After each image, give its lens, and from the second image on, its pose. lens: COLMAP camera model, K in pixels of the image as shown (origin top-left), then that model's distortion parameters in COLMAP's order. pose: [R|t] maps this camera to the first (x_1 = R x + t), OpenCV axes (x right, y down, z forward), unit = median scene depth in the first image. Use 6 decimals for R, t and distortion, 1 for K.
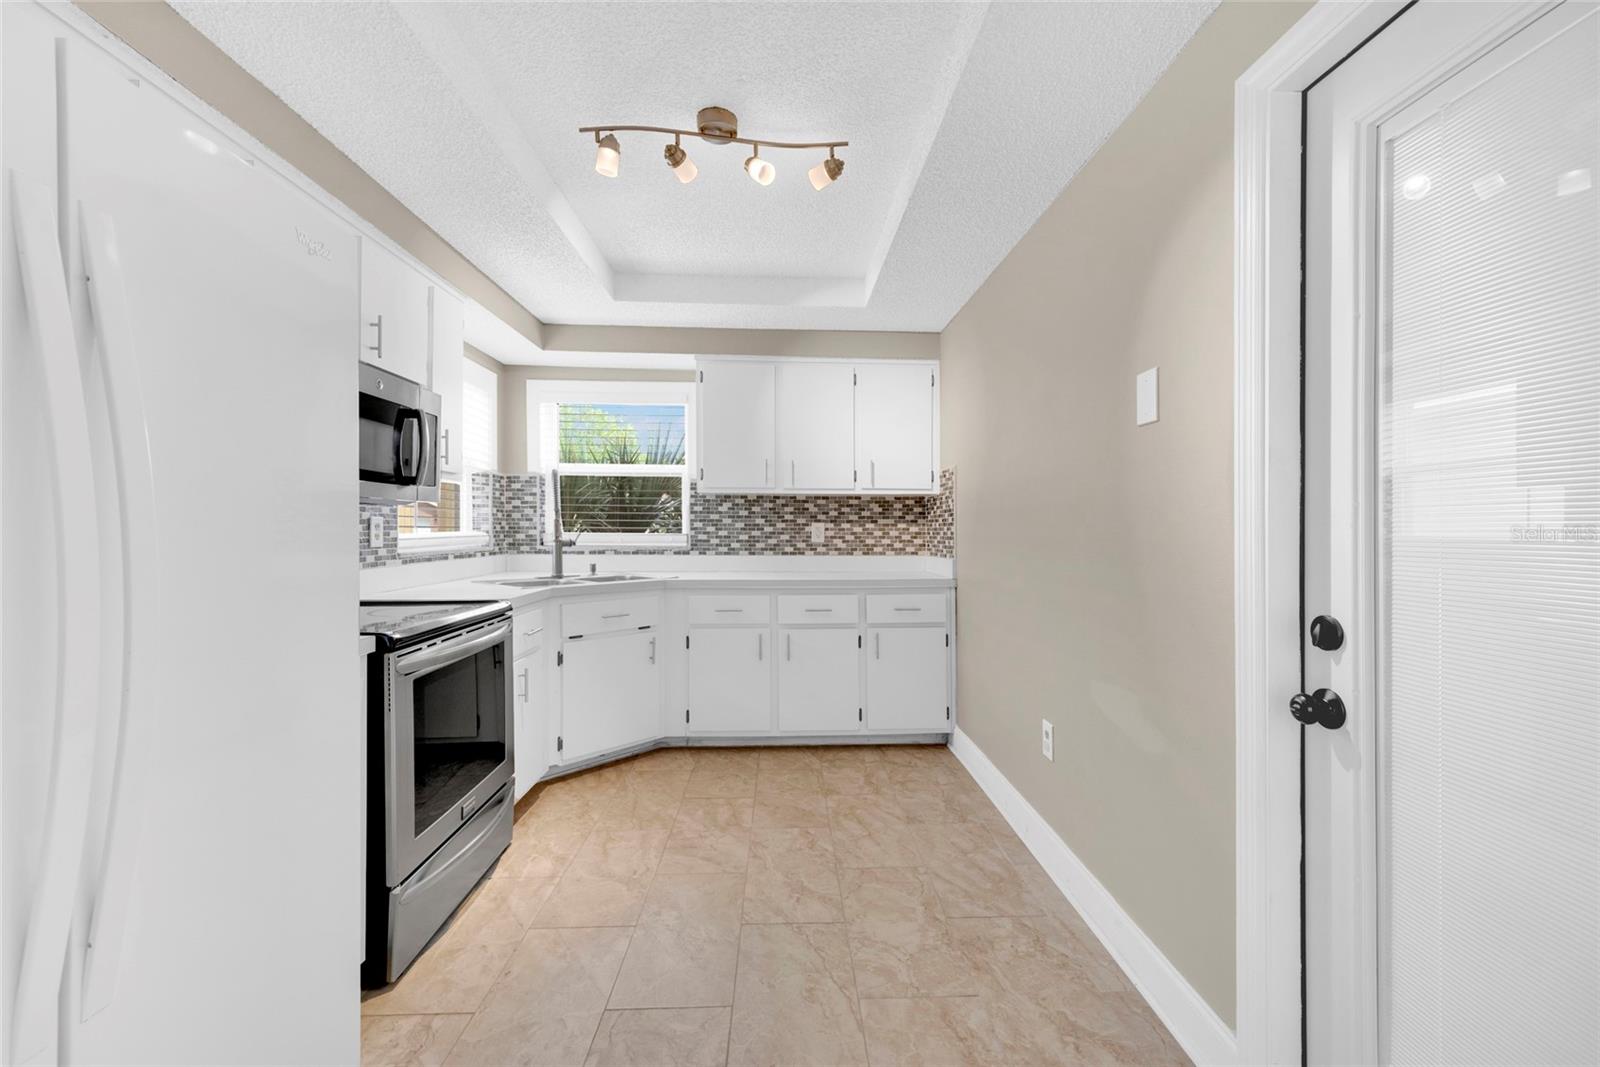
lens RADIAL K [[645.9, 0, 824.9], [0, 645.9, 532.0], [0, 0, 1]] dist [-0.002624, 0.002159]
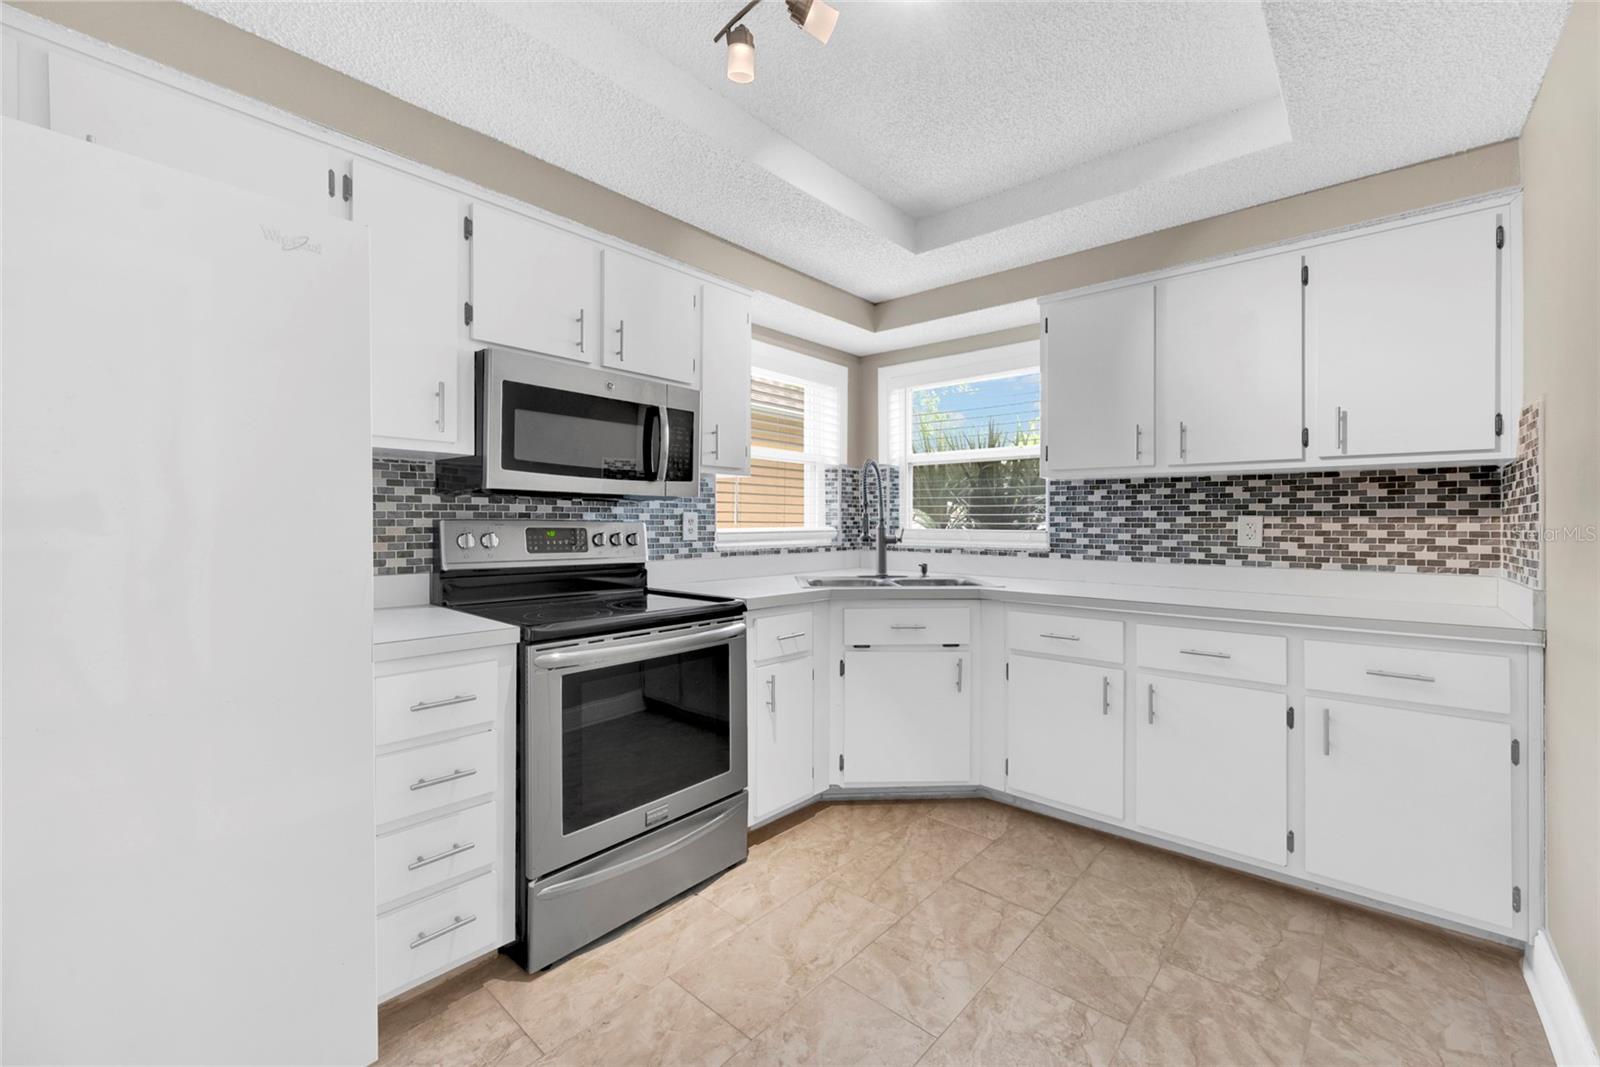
lens RADIAL K [[645.9, 0, 804.3], [0, 645.9, 529.1], [0, 0, 1]] dist [-0.002624, 0.002159]
pose [[0.705328, 0.008012, -0.708836, 0.193631], [-0.006728, 0.999967, 0.004607, -0.001770], [0.708849, 0.001519, 0.705359, 0.336391]]
